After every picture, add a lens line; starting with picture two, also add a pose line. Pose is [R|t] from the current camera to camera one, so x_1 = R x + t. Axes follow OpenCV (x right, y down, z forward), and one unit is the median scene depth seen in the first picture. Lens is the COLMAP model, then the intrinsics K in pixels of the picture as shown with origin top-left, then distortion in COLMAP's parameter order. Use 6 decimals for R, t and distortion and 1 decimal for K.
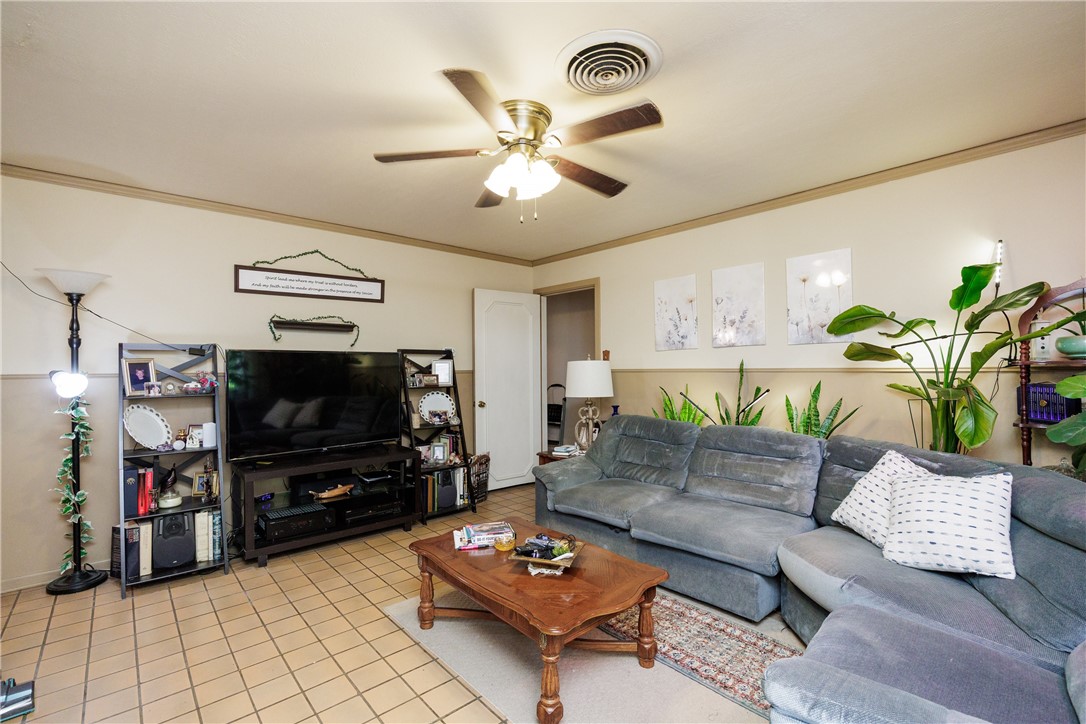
lens RADIAL K [[479.6, 0, 540.4], [0, 479.6, 364.7], [0, 0, 1]] dist [-0.011809, -0.000129]
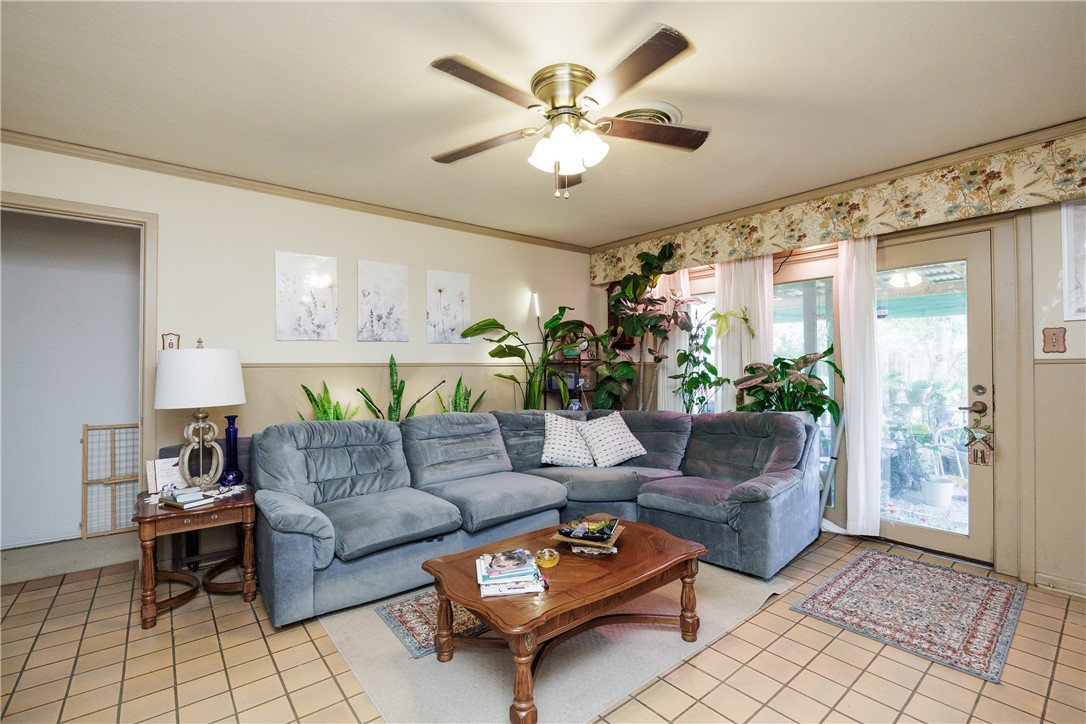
lens RADIAL K [[479.6, 0, 548.4], [0, 479.6, 361.4], [0, 0, 1]] dist [-0.011809, -0.000129]
pose [[0.049519, 0.016993, 0.998629, -0.618326], [-0.000850, 0.999856, -0.016972, 0.022604], [-0.998773, -0.000008, 0.049526, 0.630039]]
